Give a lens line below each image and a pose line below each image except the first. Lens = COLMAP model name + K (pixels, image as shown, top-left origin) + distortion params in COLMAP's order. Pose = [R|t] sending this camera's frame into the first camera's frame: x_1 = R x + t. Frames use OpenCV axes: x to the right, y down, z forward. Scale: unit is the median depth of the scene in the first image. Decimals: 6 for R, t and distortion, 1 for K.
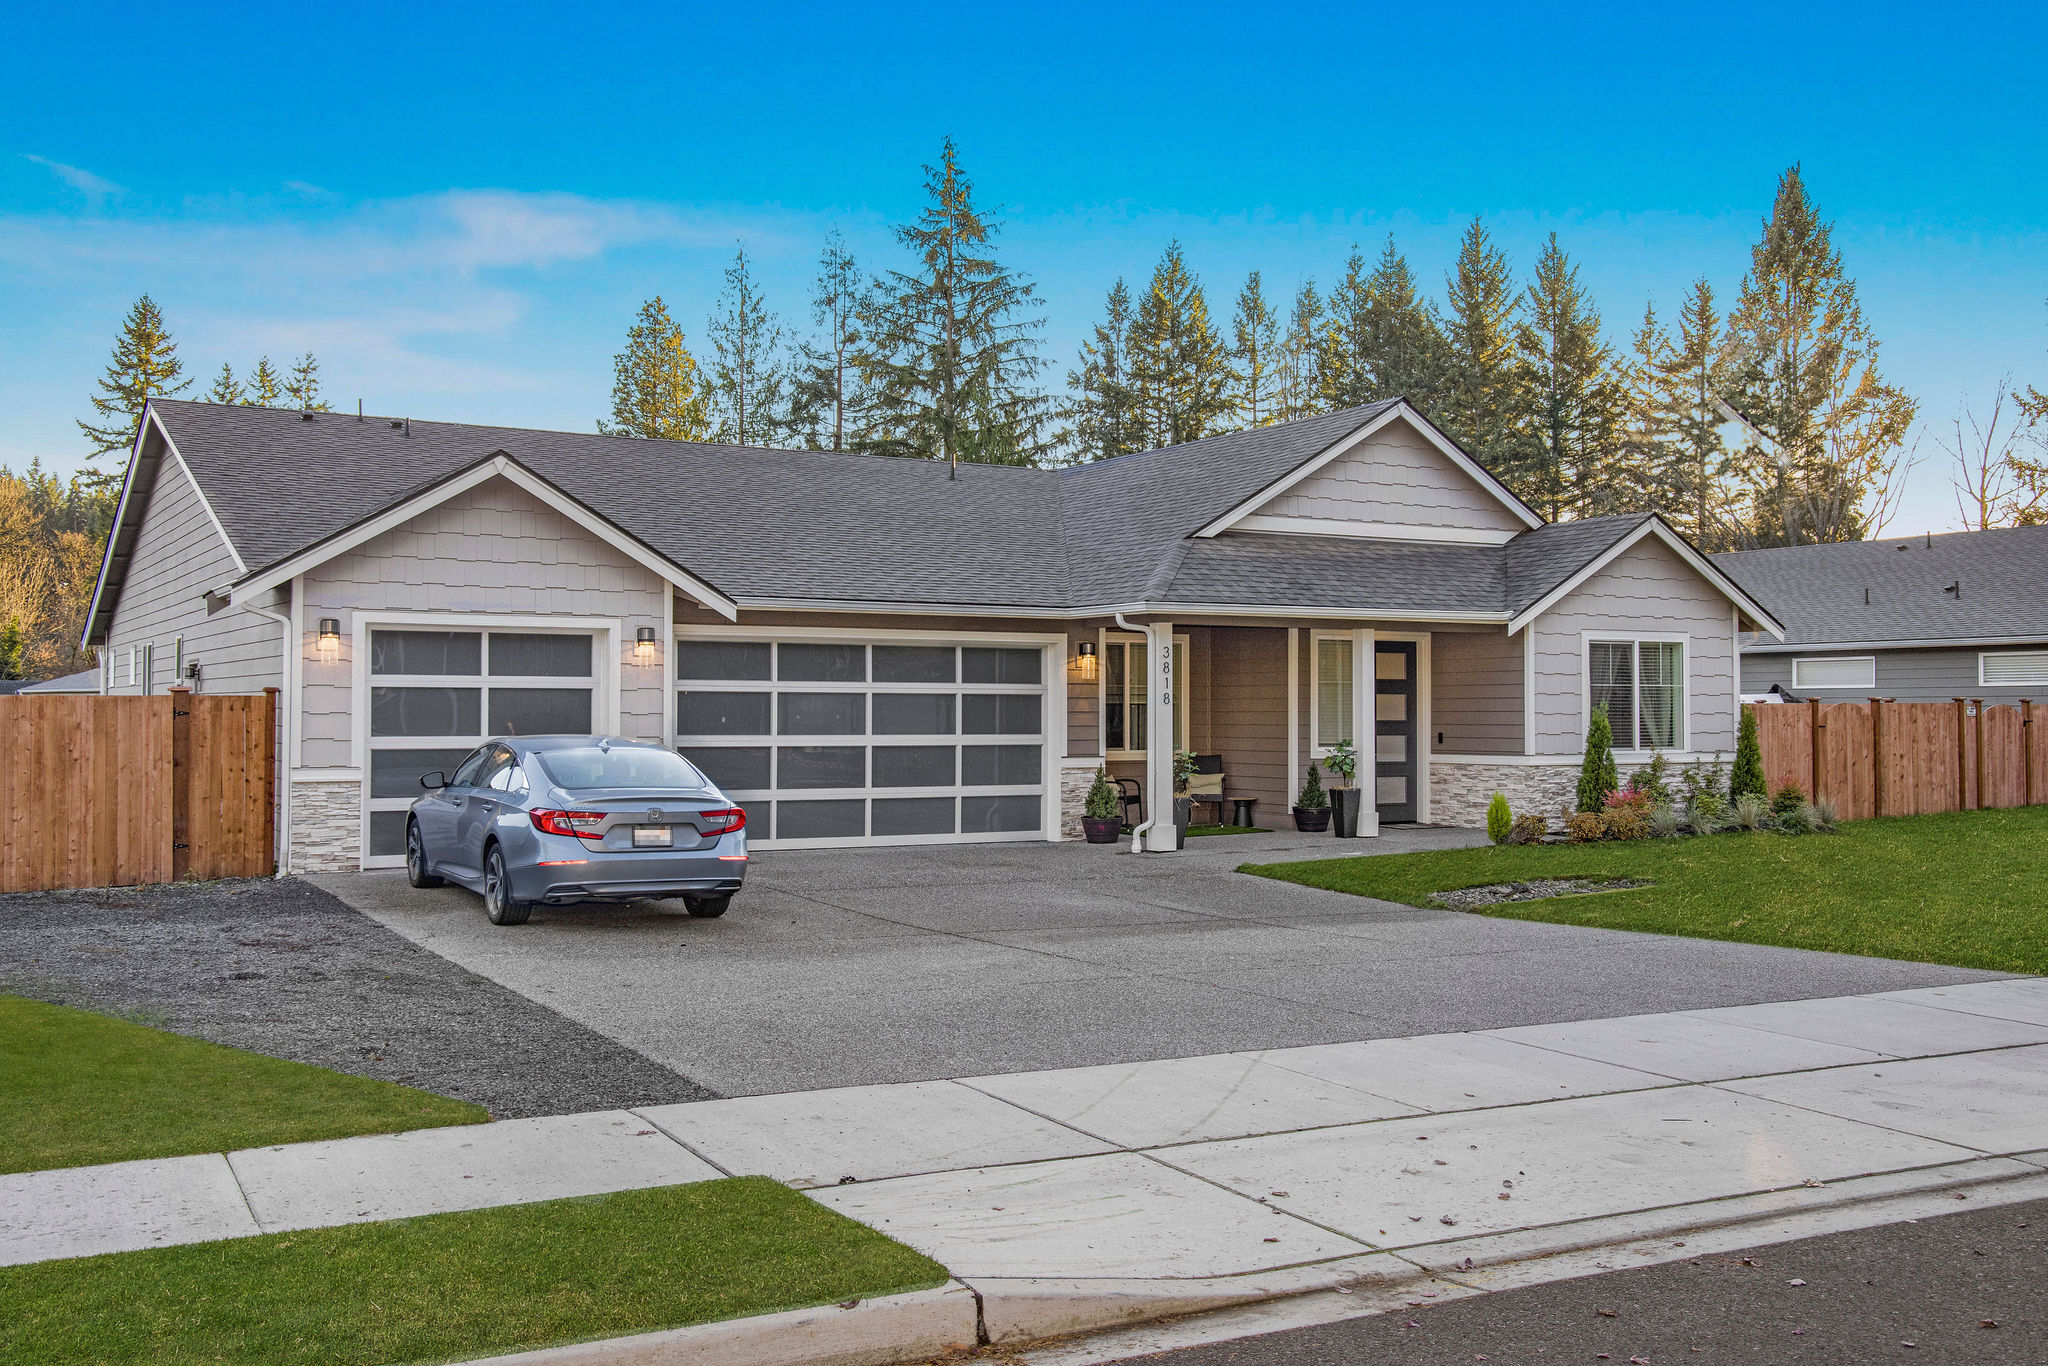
lens RADIAL K [[2018.0, 0, 1024.0], [0, 2018.0, 683.0], [0, 0, 1]] dist [0.029574, 0.127410]
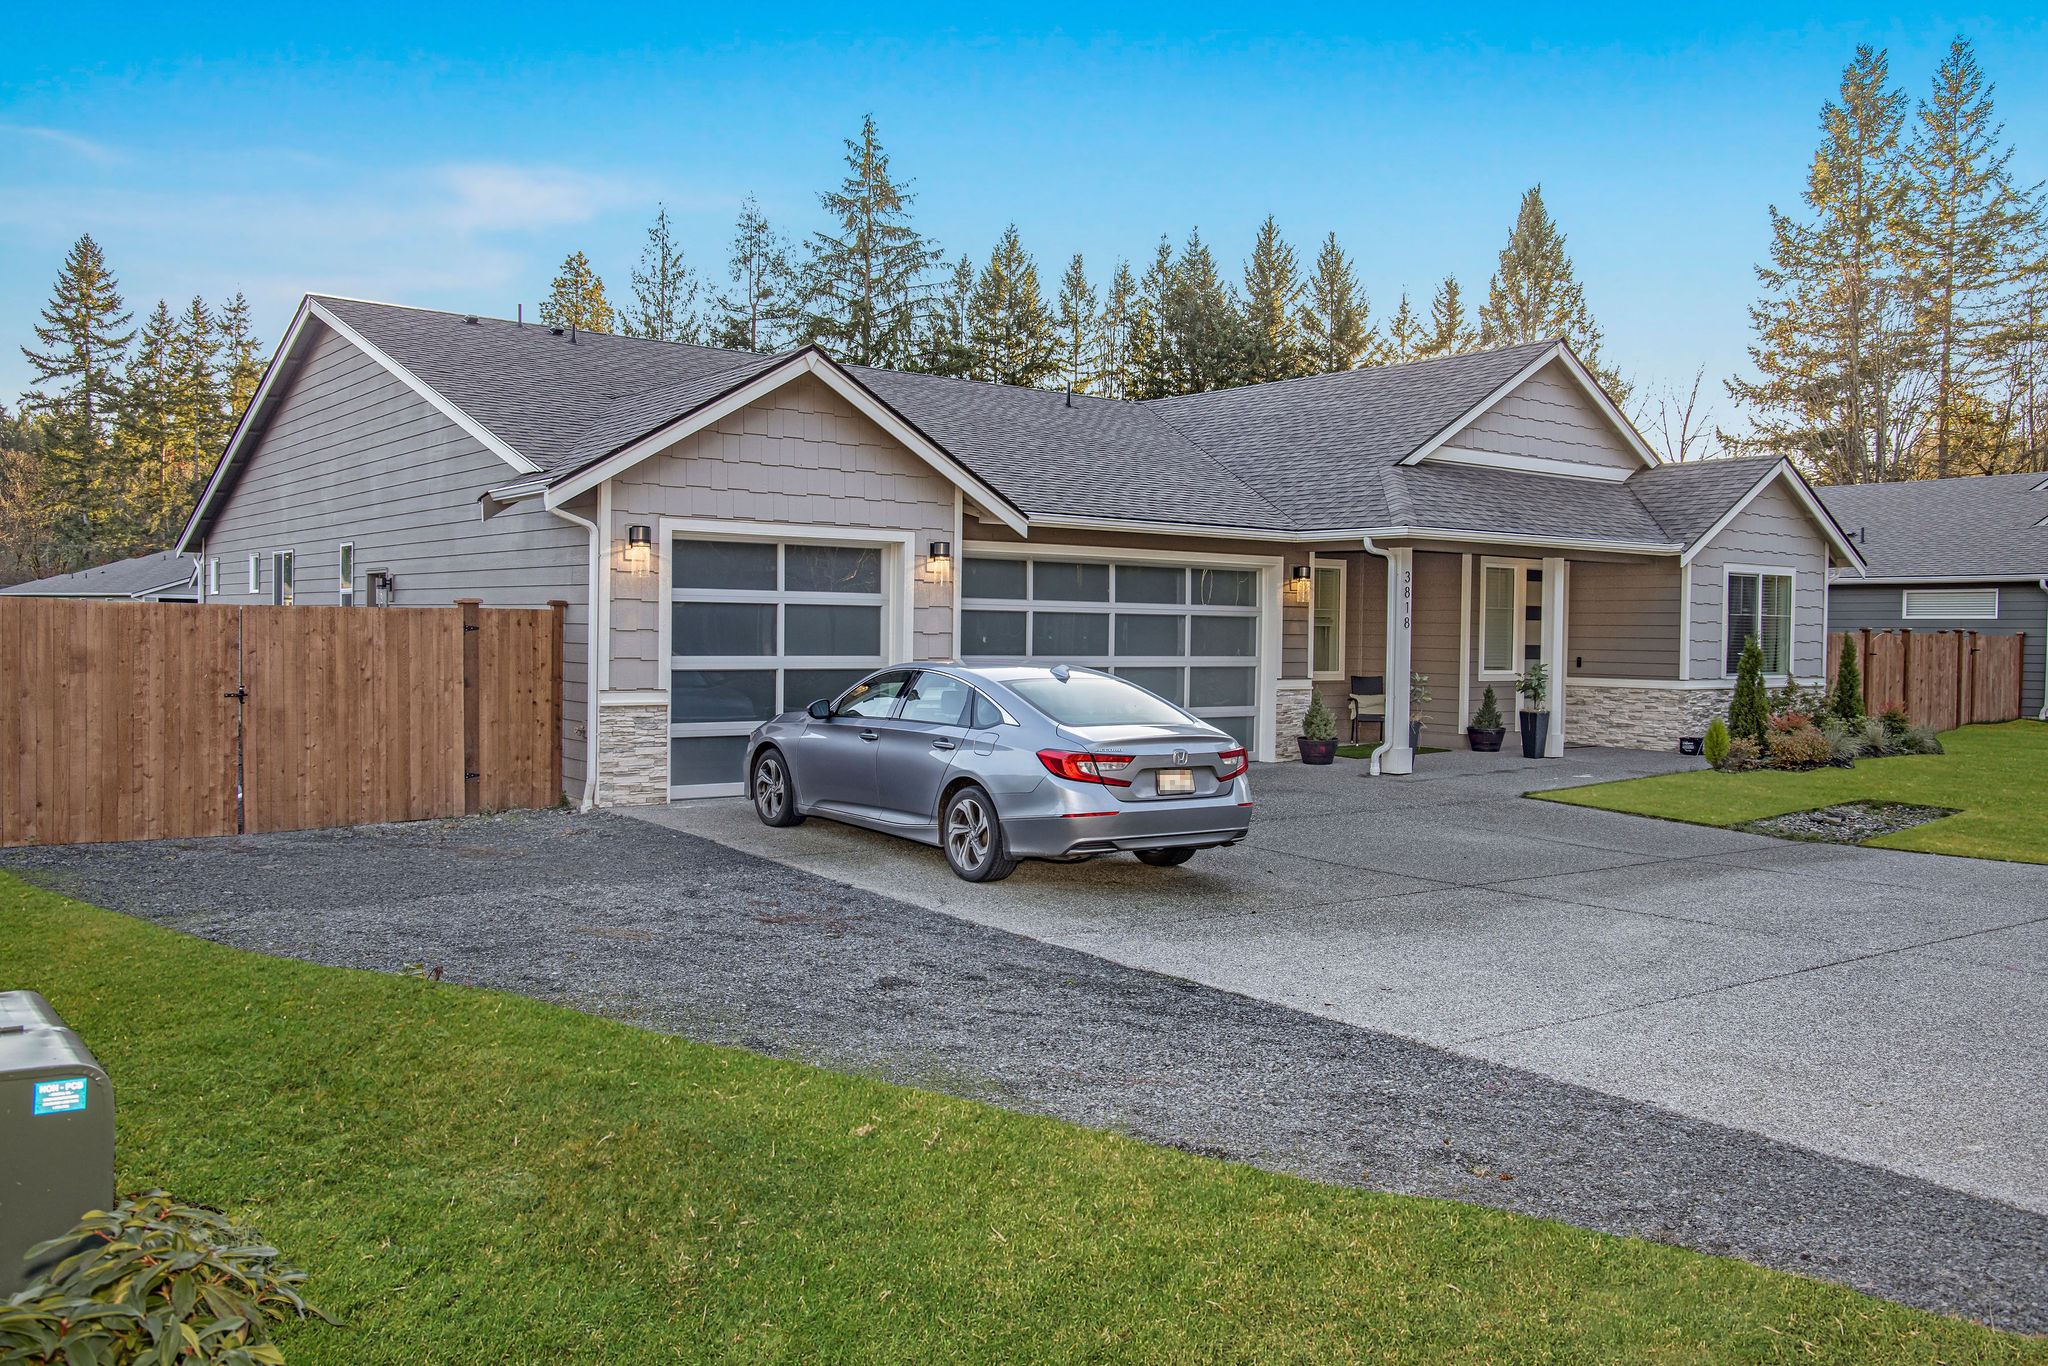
lens RADIAL K [[1647.3, 0, 1024.0], [0, 1647.3, 683.0], [0, 0, 1]] dist [-0.035566, 0.095294]
pose [[0.991193, 0.008118, 0.132175, -0.226272], [-0.014733, 0.998683, 0.049145, -0.000042], [-0.131602, -0.050660, 0.990007, 0.211164]]
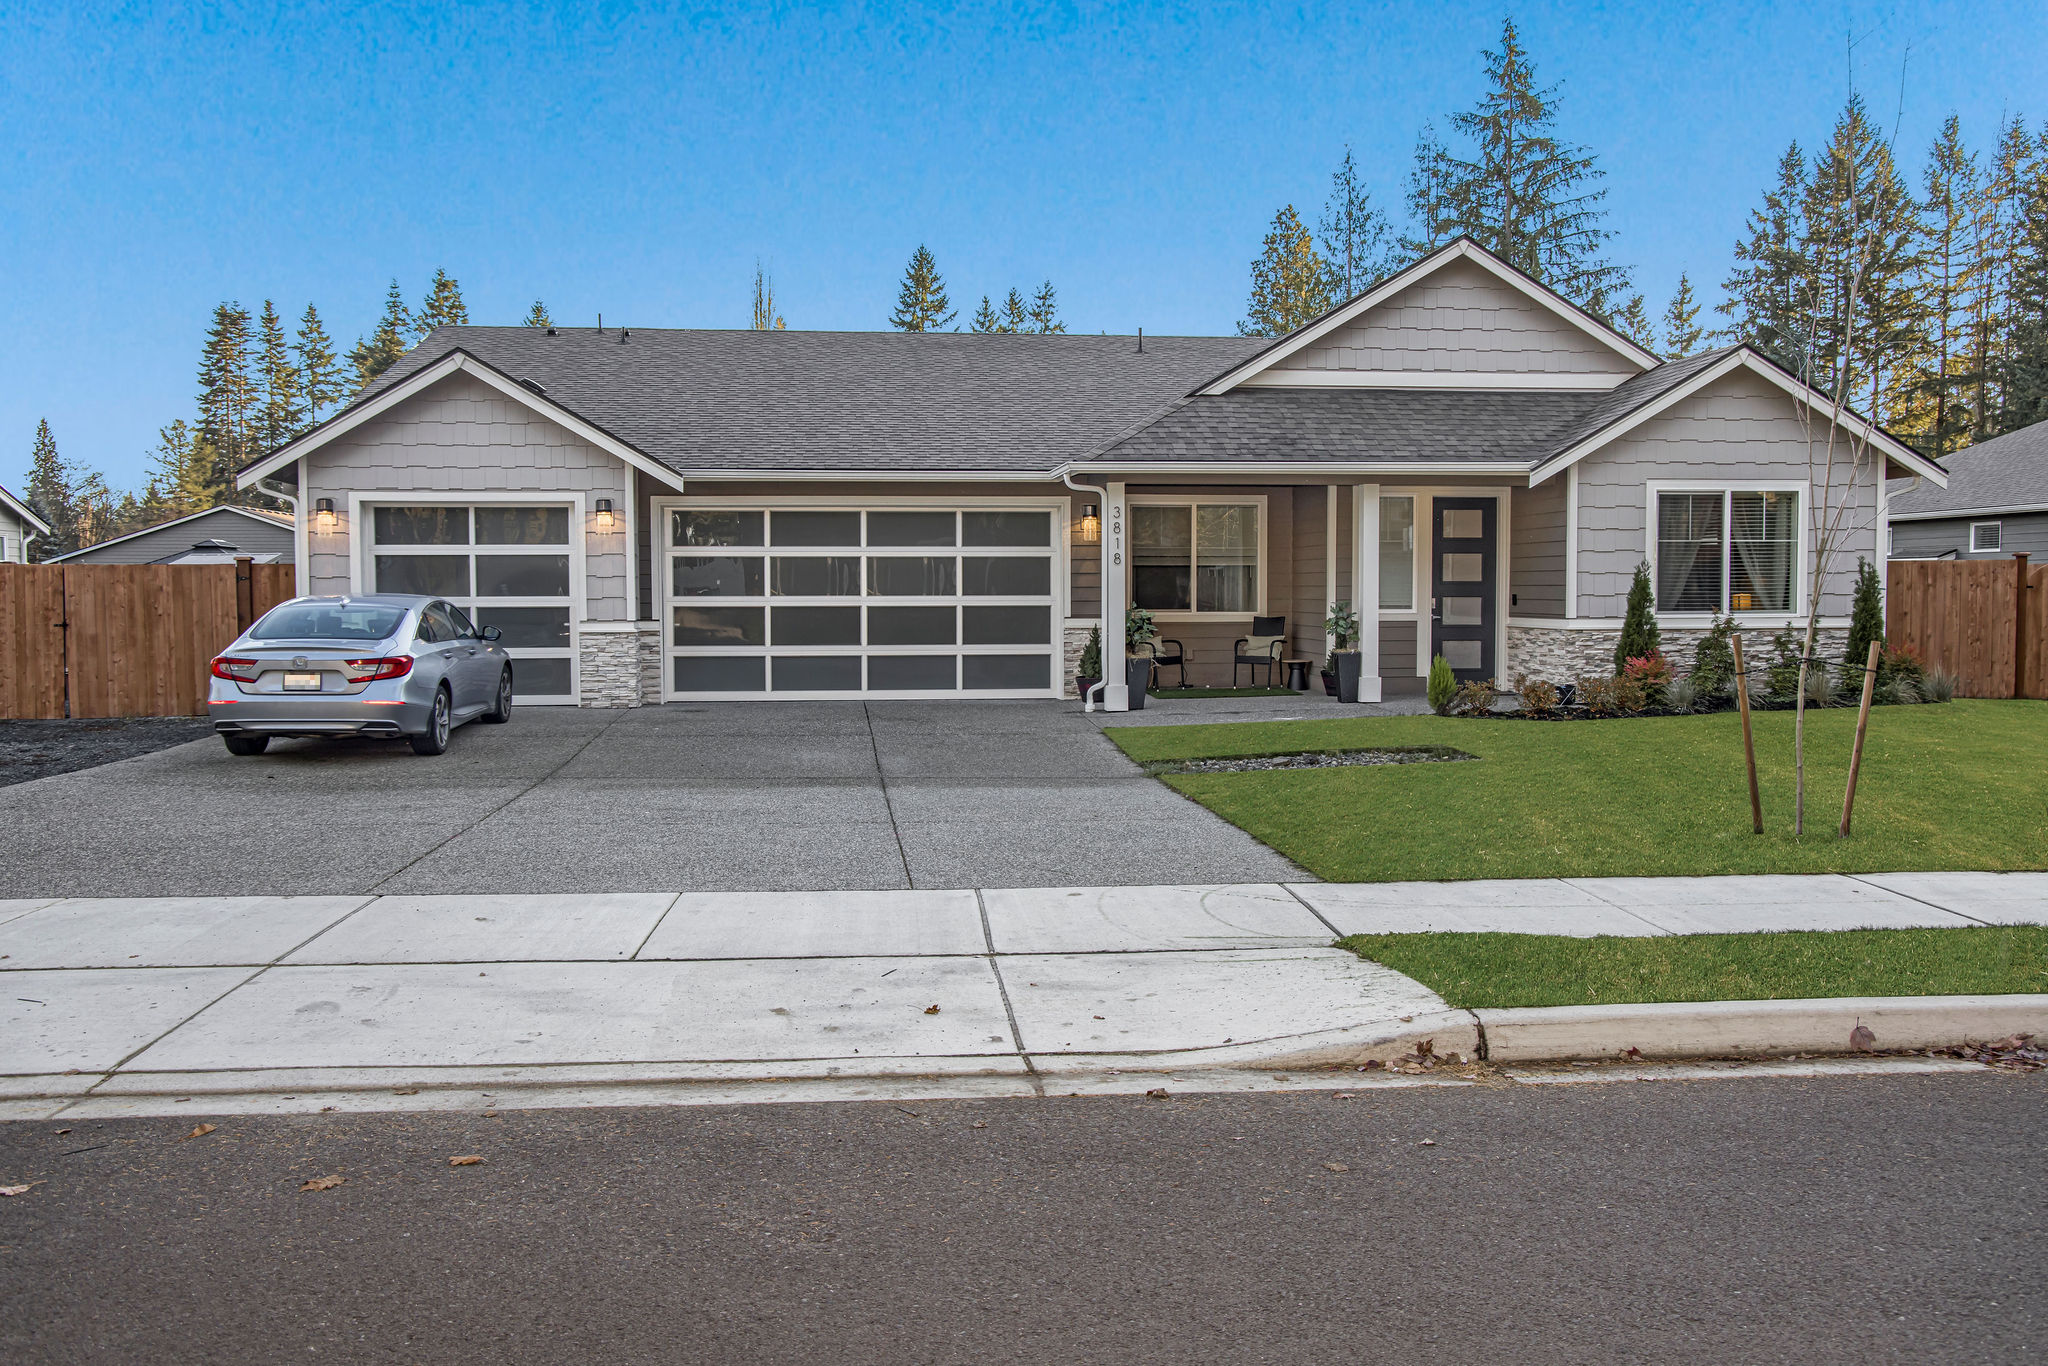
lens RADIAL K [[1793.8, 0, 1024.0], [0, 1793.8, 683.0], [0, 0, 1]] dist [-0.033260, 0.124350]
pose [[0.909402, 0.017836, -0.415536, 0.396450], [0.010496, 0.997778, 0.065798, 0.009910], [0.415786, -0.064198, 0.907194, 0.174728]]
